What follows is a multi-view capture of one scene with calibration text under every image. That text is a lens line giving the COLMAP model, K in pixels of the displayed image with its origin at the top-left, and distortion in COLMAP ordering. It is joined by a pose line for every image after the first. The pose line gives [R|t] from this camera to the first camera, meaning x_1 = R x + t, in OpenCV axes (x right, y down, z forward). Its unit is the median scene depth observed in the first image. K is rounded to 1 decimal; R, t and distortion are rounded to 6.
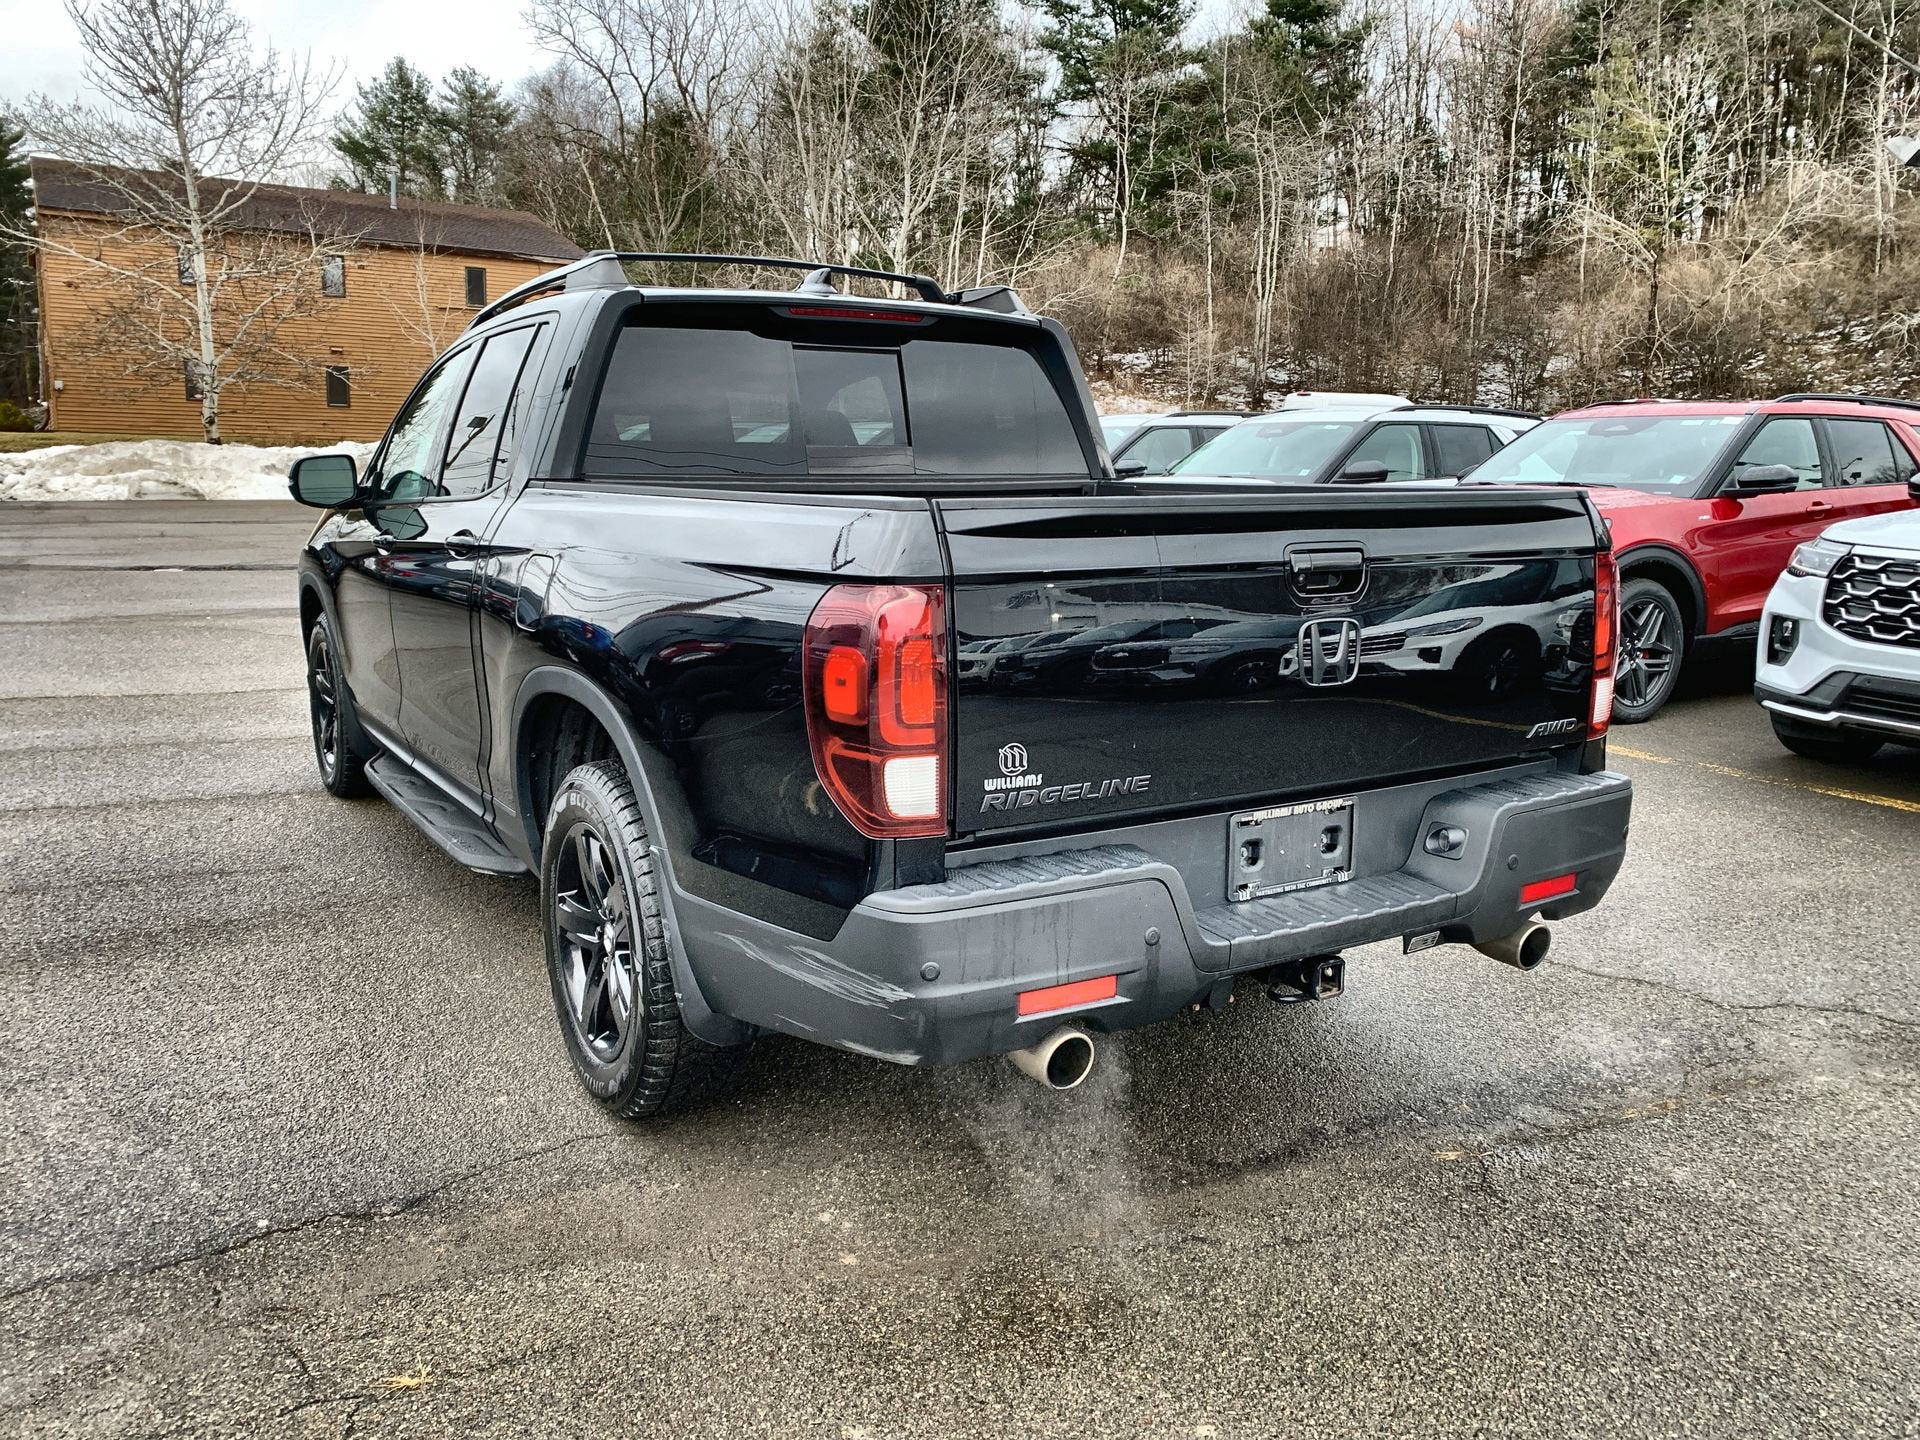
lens RADIAL K [[1480.1, 0, 1028.2], [0, 1480.1, 722.2], [0, 0, 1]] dist [0.005139, -0.002579]
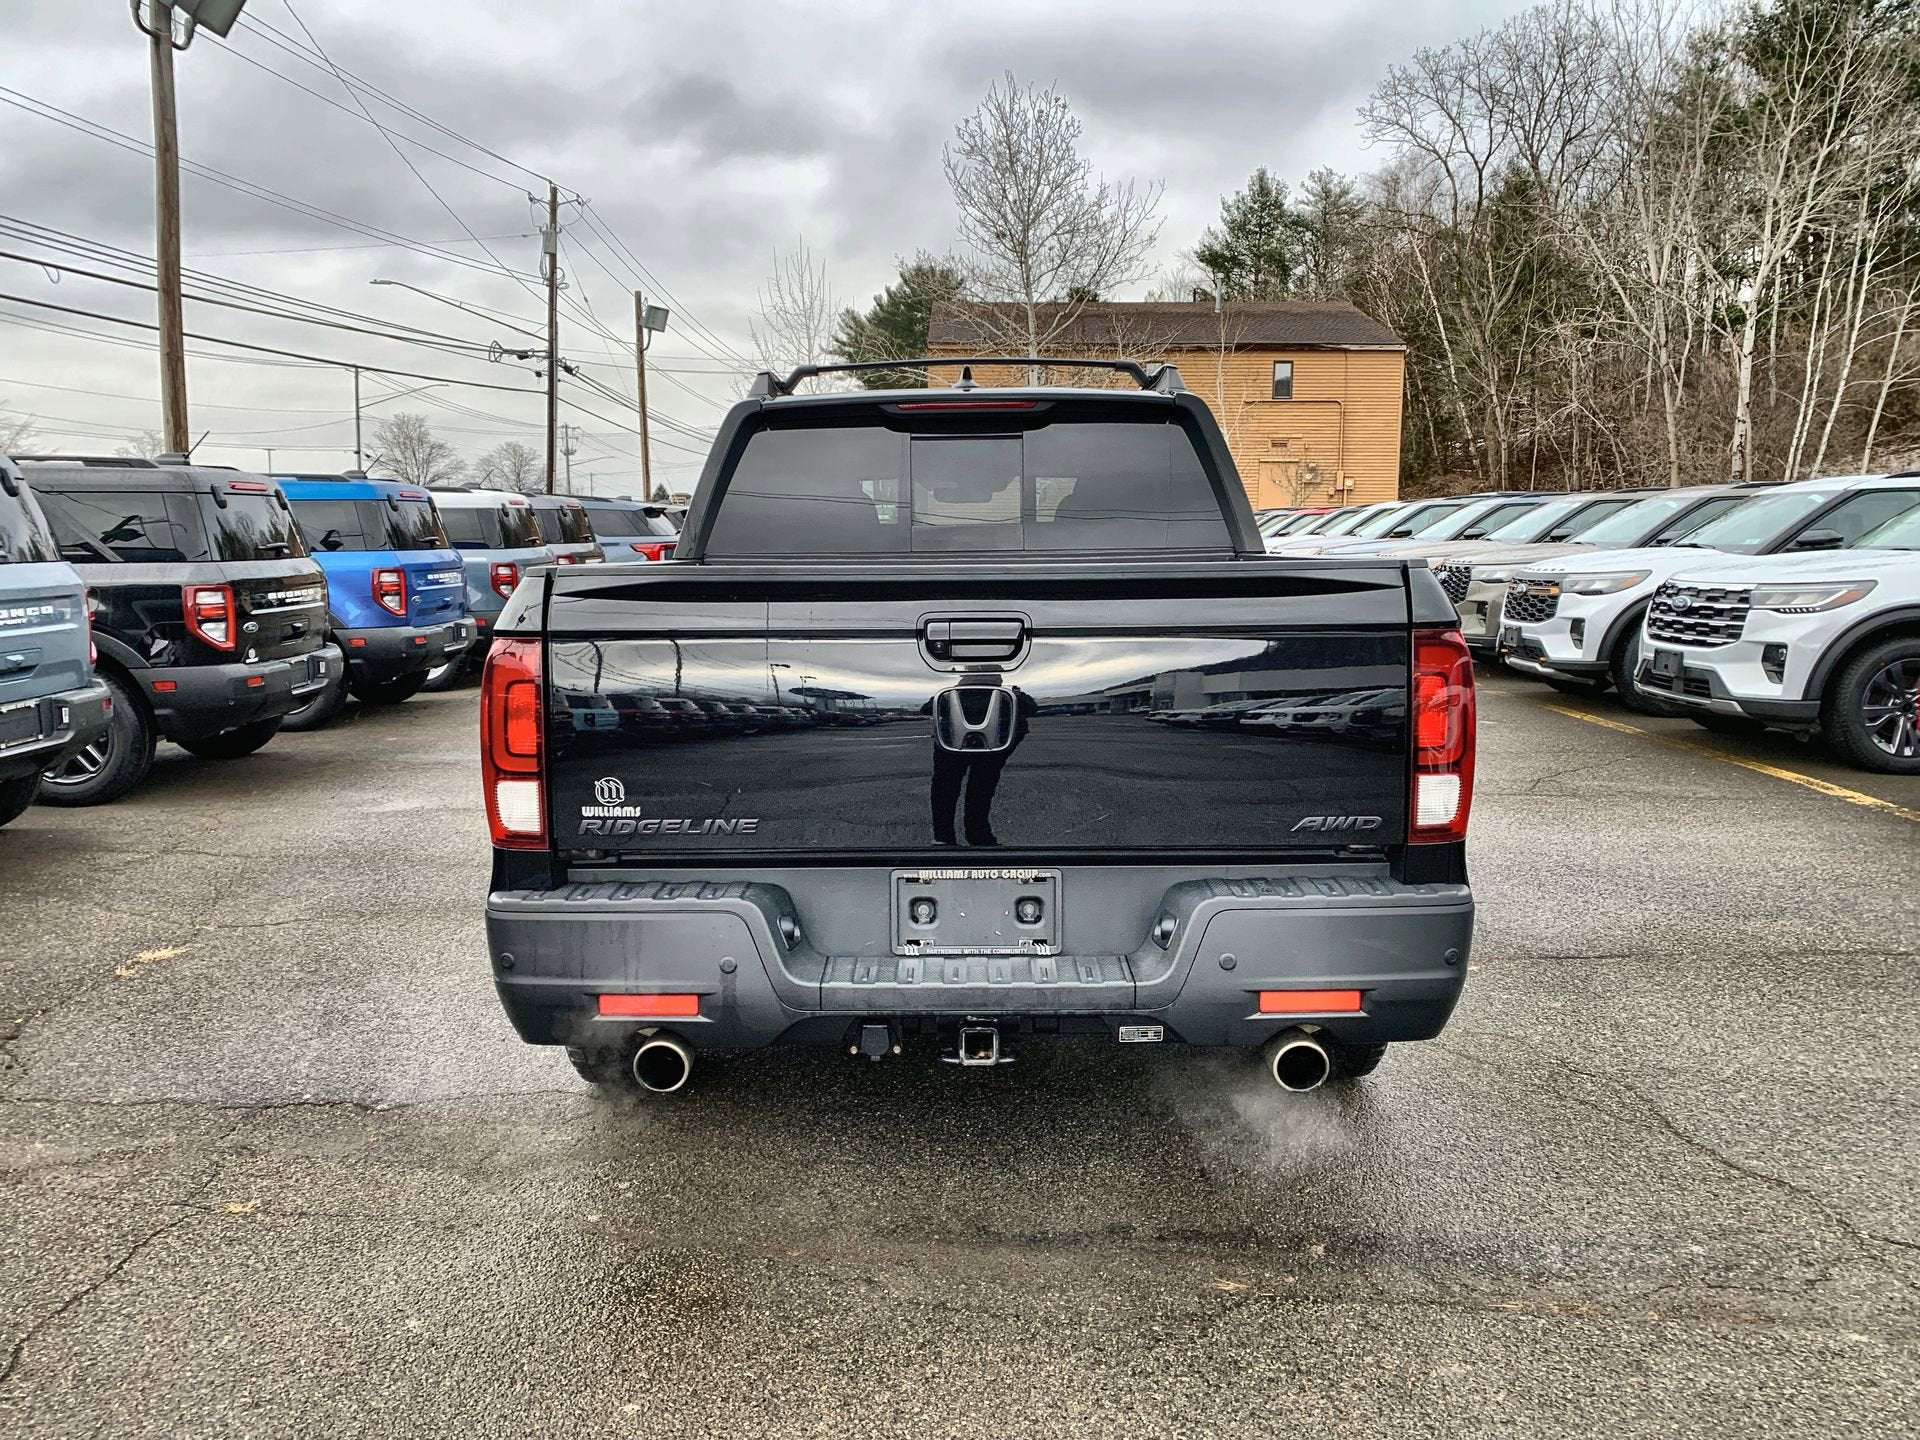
lens RADIAL K [[1528.9, 0, 994.7], [0, 1528.9, 717.8], [0, 0, 1]] dist [0.010116, -0.004499]
pose [[0.844326, 0.044087, -0.534012, 0.057194], [-0.076730, 0.996286, -0.039067, -0.000565], [0.530307, 0.073960, 0.844574, 0.009310]]
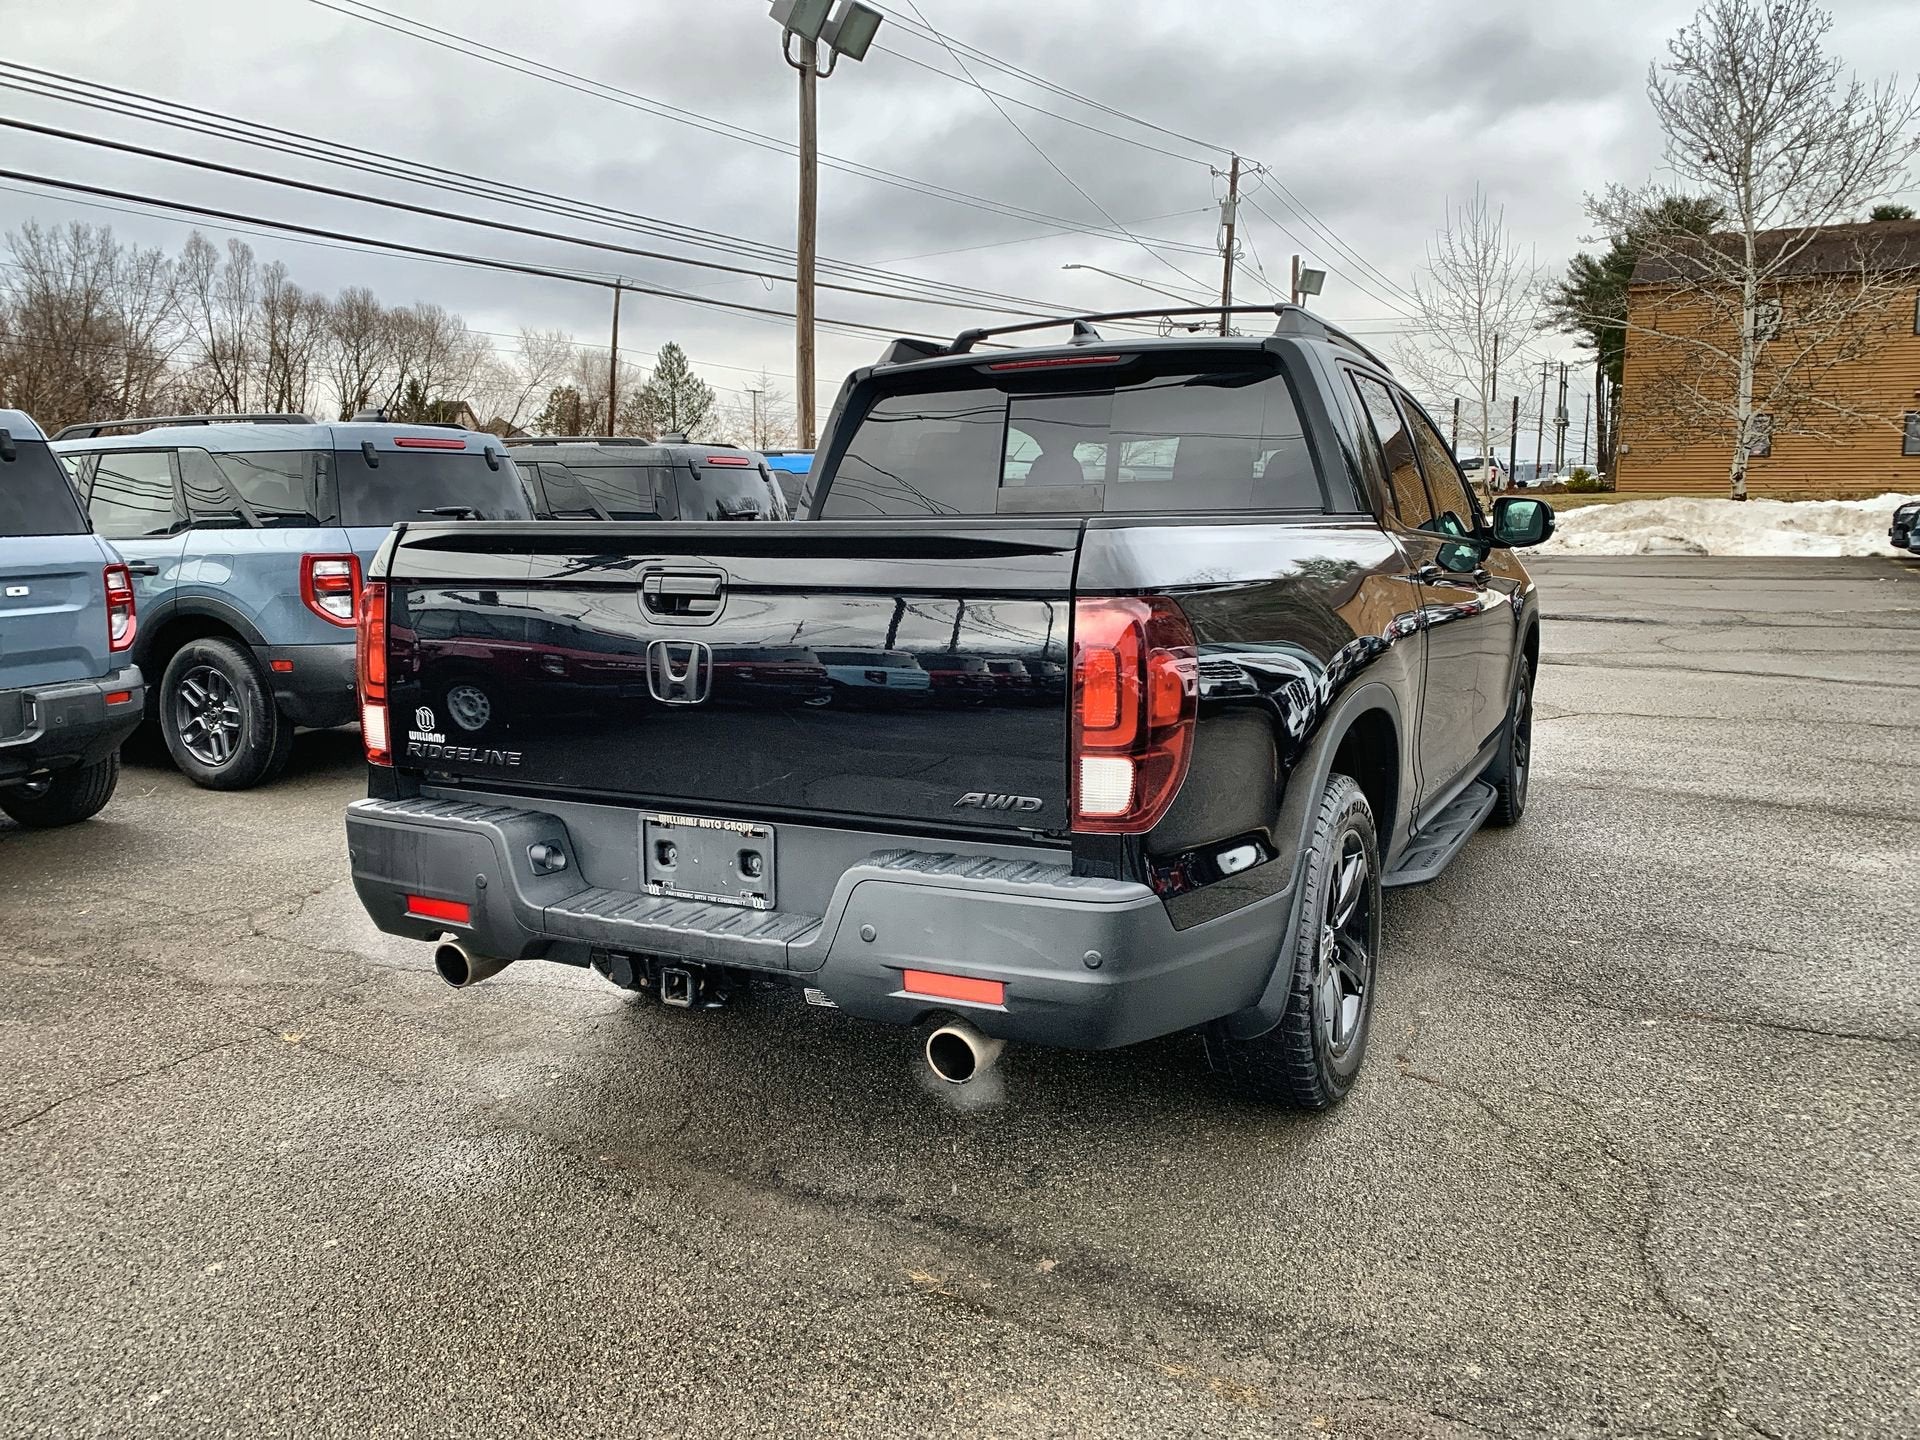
lens RADIAL K [[1535.3, 0, 931.8], [0, 1535.3, 712.7], [0, 0, 1]] dist [0.012437, -0.011663]
pose [[0.488406, 0.095748, -0.867348, 0.091449], [-0.138384, 0.989882, 0.031351, -0.005646], [0.861574, 0.104715, 0.496714, 0.045777]]
